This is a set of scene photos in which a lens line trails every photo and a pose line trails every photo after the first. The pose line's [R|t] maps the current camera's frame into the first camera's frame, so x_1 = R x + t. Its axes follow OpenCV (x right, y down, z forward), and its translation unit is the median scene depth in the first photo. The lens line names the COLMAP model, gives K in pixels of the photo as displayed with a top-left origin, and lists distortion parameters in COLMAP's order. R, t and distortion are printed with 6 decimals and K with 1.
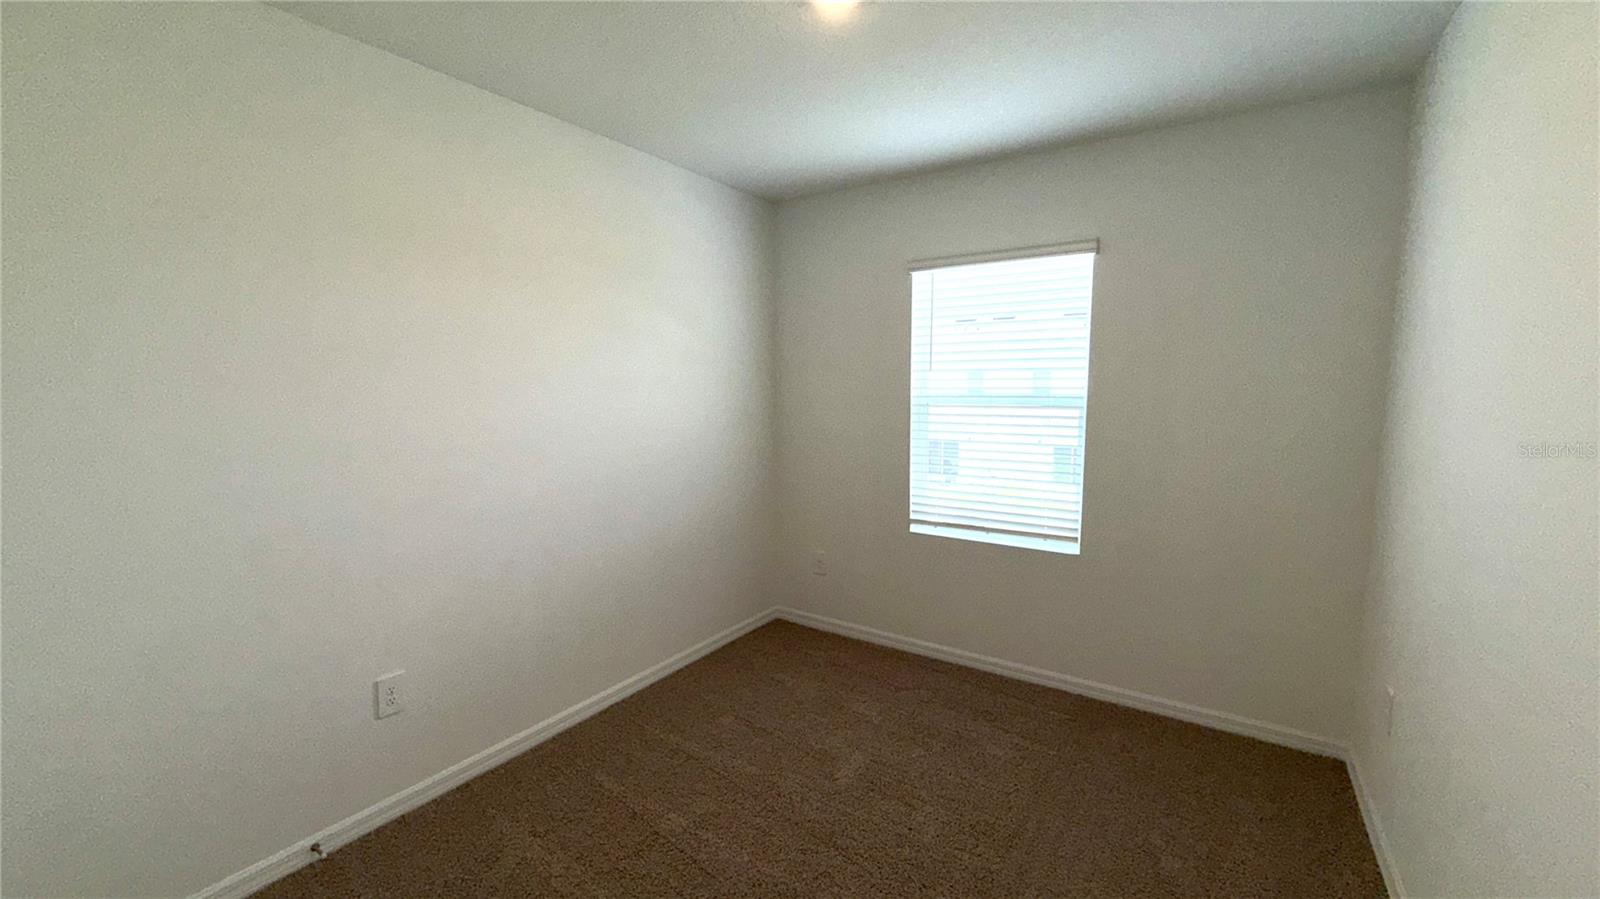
lens RADIAL K [[647.7, 0, 793.2], [0, 647.7, 454.5], [0, 0, 1]] dist [0.000140, -0.000002]
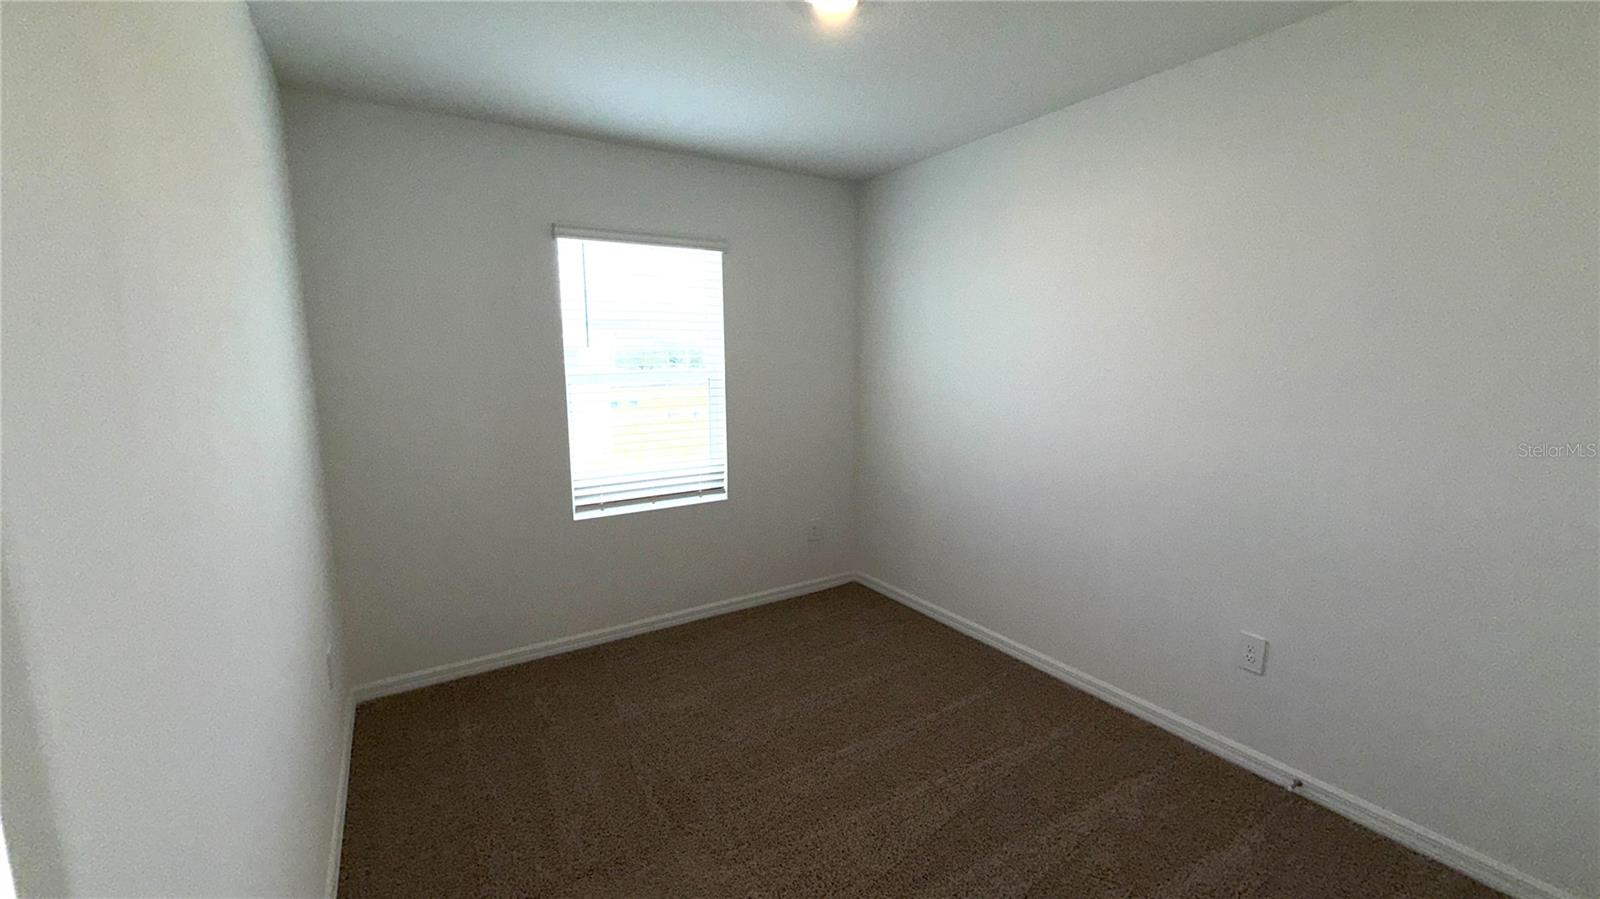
lens RADIAL K [[647.7, 0, 793.2], [0, 647.7, 454.5], [0, 0, 1]] dist [0.000140, -0.000002]
pose [[0.366358, -0.131593, 0.921122, -0.641080], [0.091157, 0.990263, 0.105215, -0.050630], [-0.925998, 0.045420, 0.374786, 0.413244]]
